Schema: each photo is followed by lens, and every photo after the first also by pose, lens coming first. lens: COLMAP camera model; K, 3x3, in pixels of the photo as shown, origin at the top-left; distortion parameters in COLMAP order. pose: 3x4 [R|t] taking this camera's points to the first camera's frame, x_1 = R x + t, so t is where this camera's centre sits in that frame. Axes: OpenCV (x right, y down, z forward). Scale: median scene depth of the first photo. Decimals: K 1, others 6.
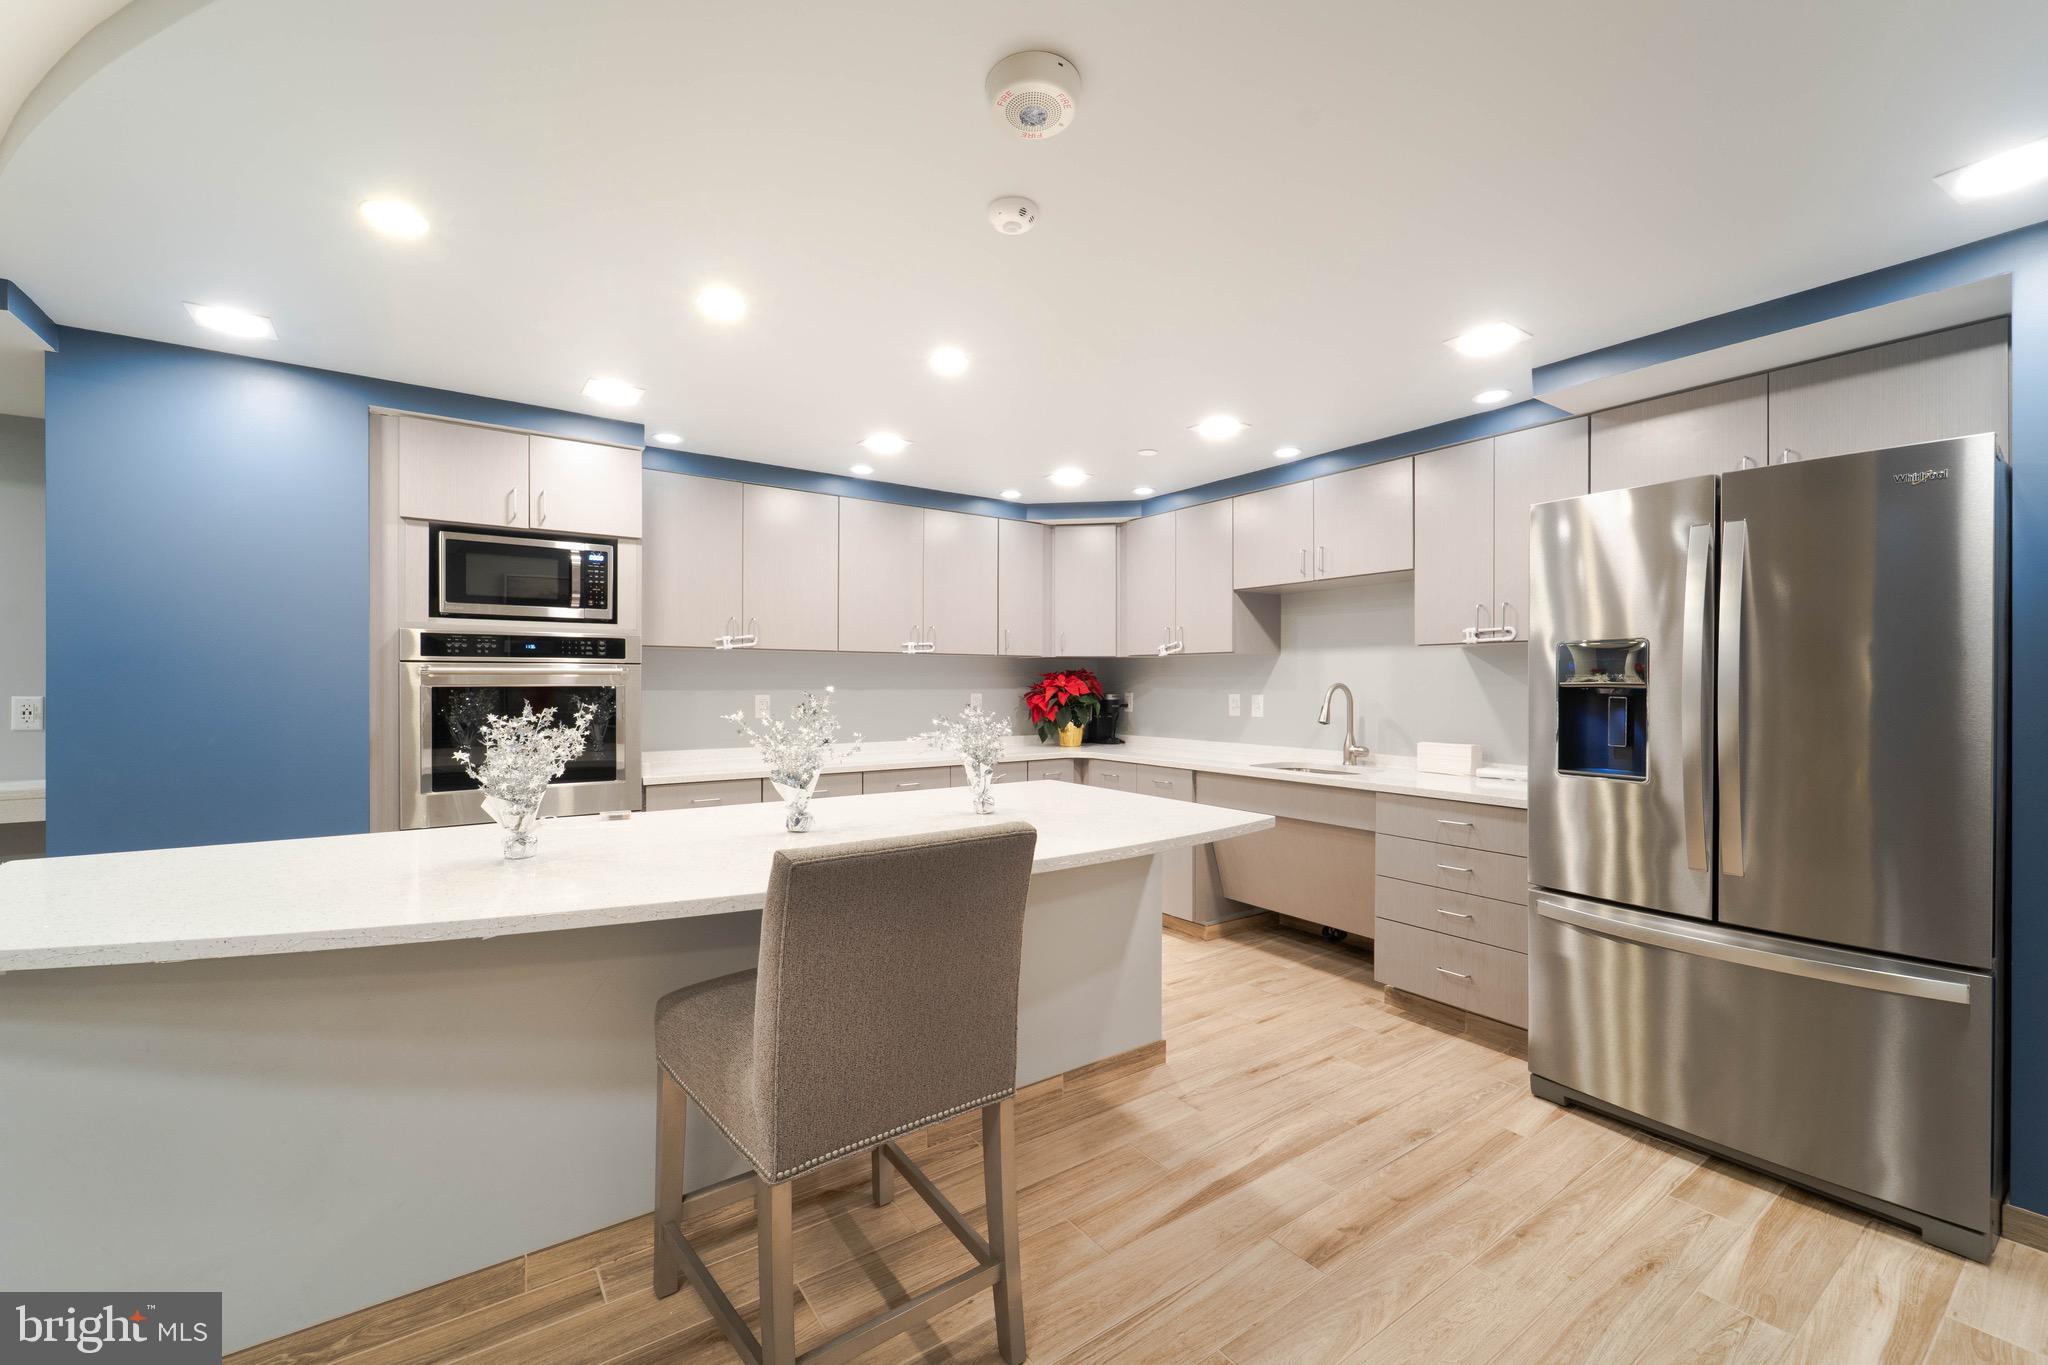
lens RADIAL K [[836.9, 0, 1018.7], [0, 836.9, 687.7], [0, 0, 1]] dist [0.000577, -0.000862]
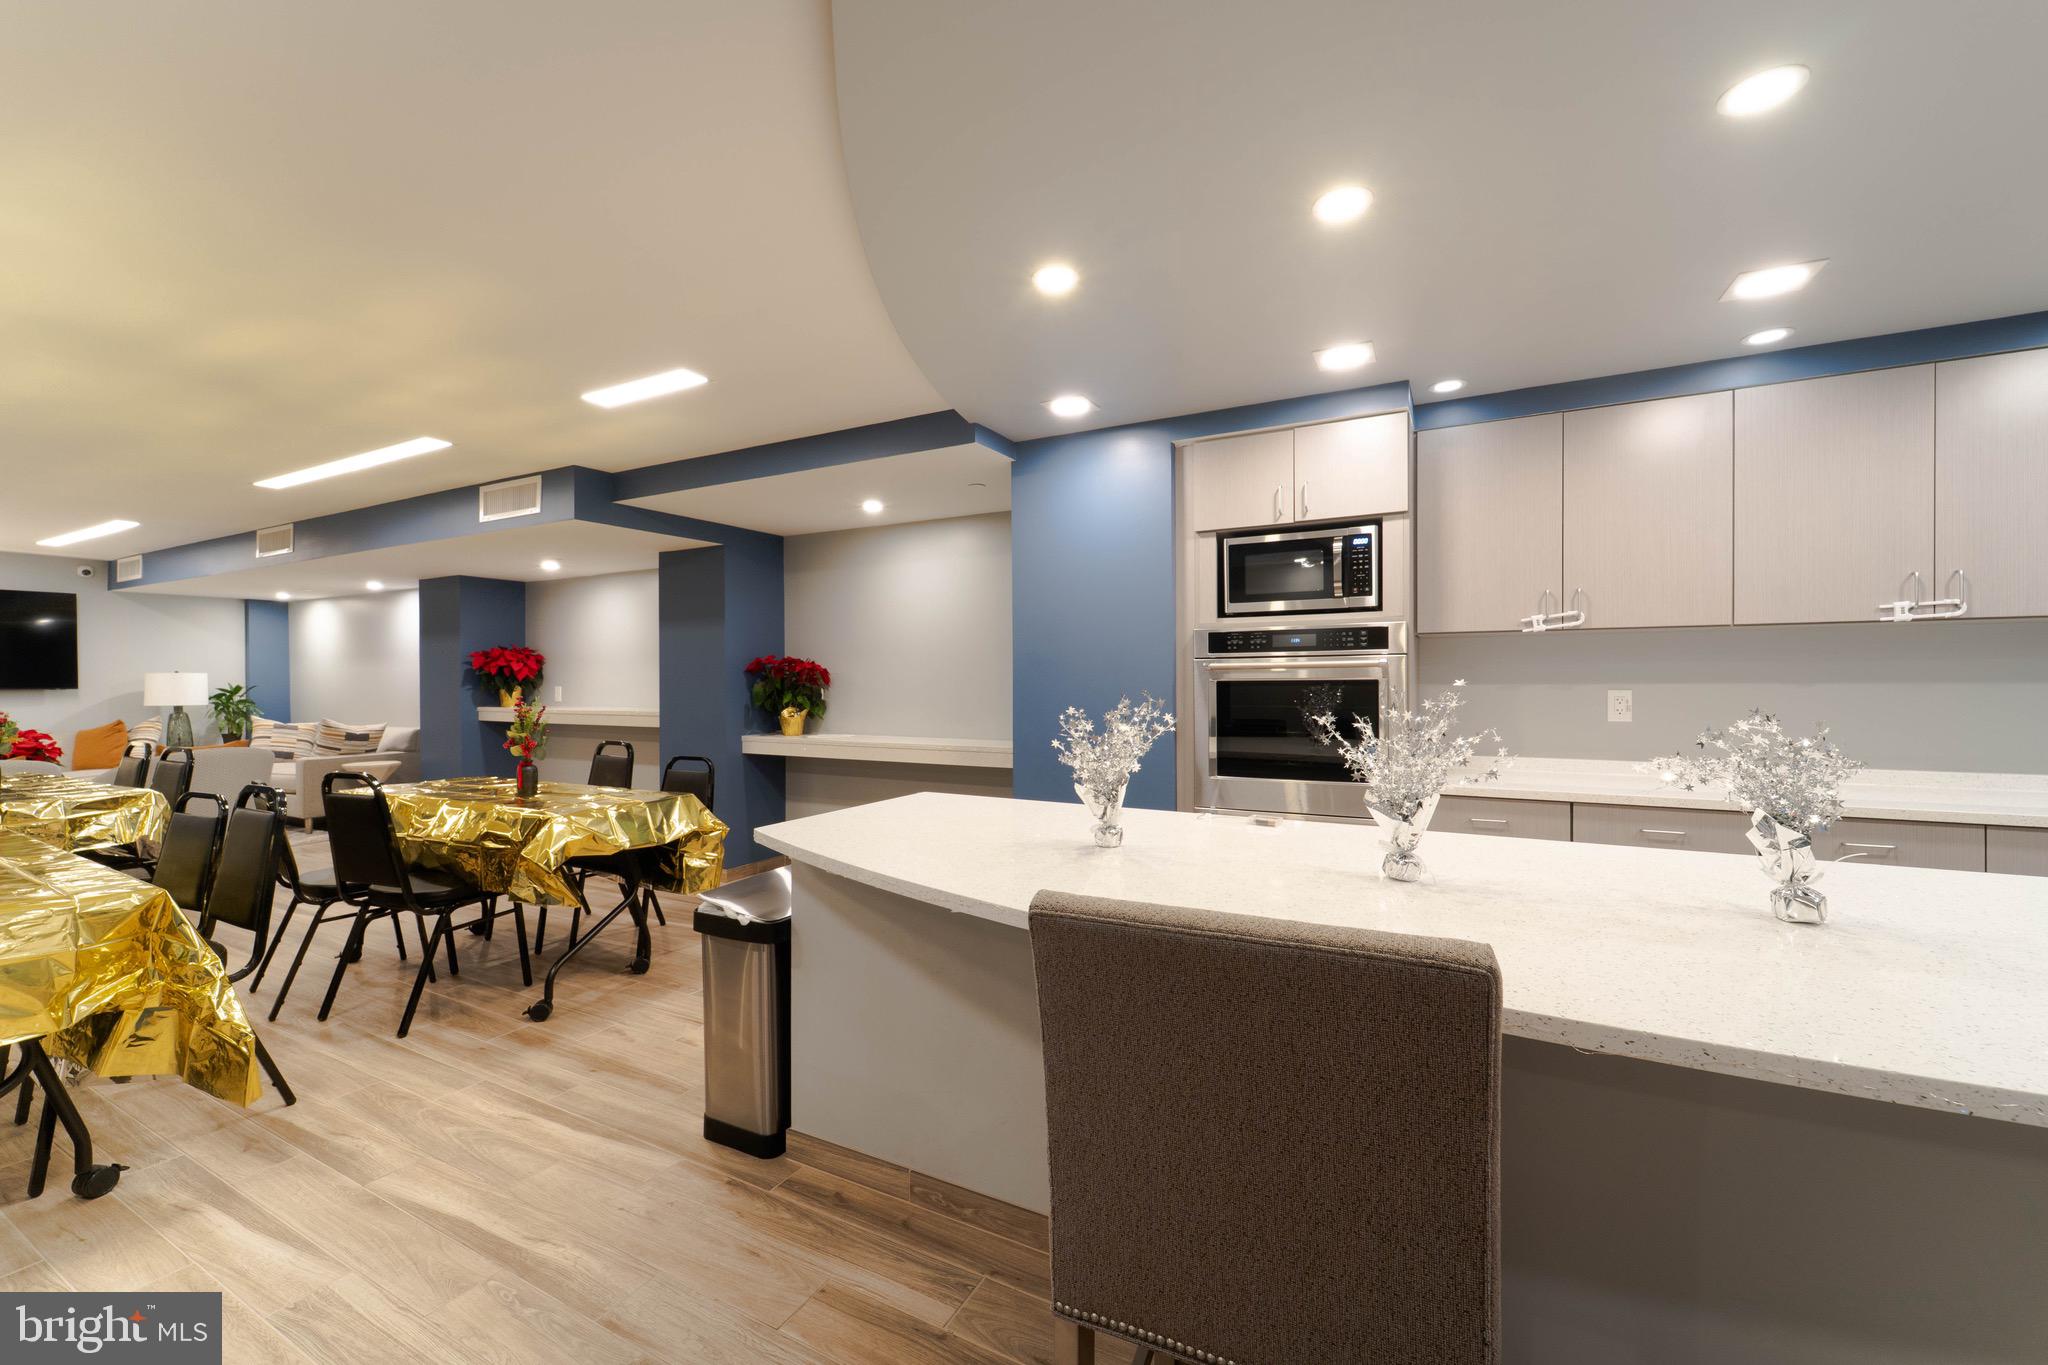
lens RADIAL K [[836.9, 0, 1021.8], [0, 836.9, 680.3], [0, 0, 1]] dist [0.000577, -0.000862]
pose [[0.436519, -0.002394, -0.899692, 0.171360], [0.002115, 0.999996, -0.001635, -0.000342], [0.899692, -0.001189, 0.436523, 0.266040]]
